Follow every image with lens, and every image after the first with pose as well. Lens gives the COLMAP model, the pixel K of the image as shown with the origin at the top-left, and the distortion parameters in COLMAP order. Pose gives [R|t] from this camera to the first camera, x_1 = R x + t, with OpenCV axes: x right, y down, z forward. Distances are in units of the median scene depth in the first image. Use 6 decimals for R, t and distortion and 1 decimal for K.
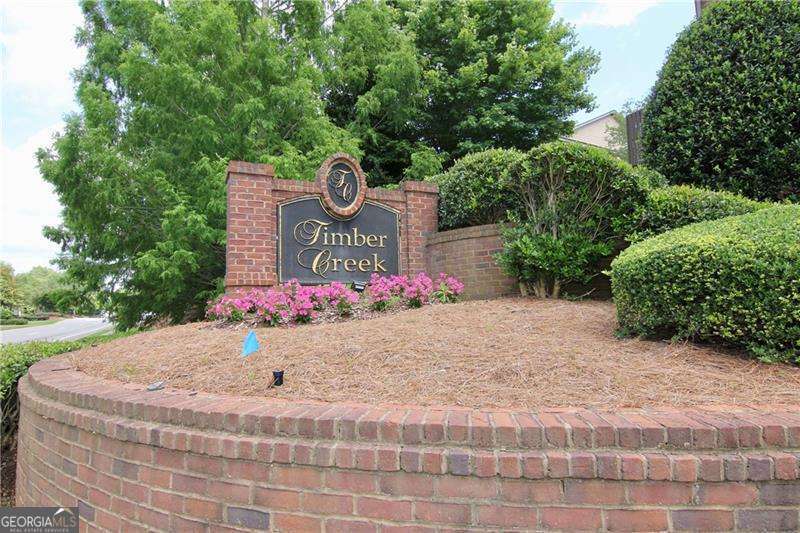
lens RADIAL K [[461.2, 0, 400.0], [0, 461.2, 266.5], [0, 0, 1]] dist [-0.003015, -0.000340]
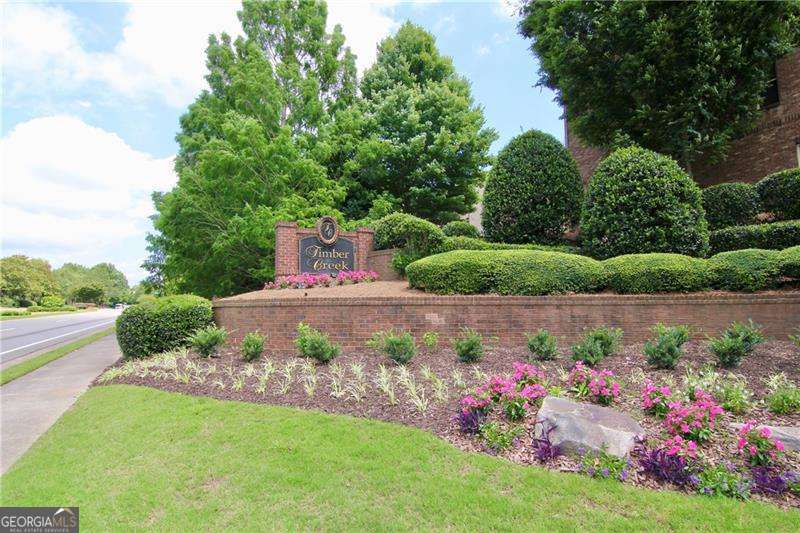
lens RADIAL K [[405.4, 0, 403.6], [0, 405.4, 269.0], [0, 0, 1]] dist [-0.019360, -0.001388]
pose [[0.999428, 0.006992, 0.033087, 0.170668], [-0.007277, 0.999937, 0.008506, -0.008965], [-0.033026, -0.008742, 0.999416, -0.929363]]
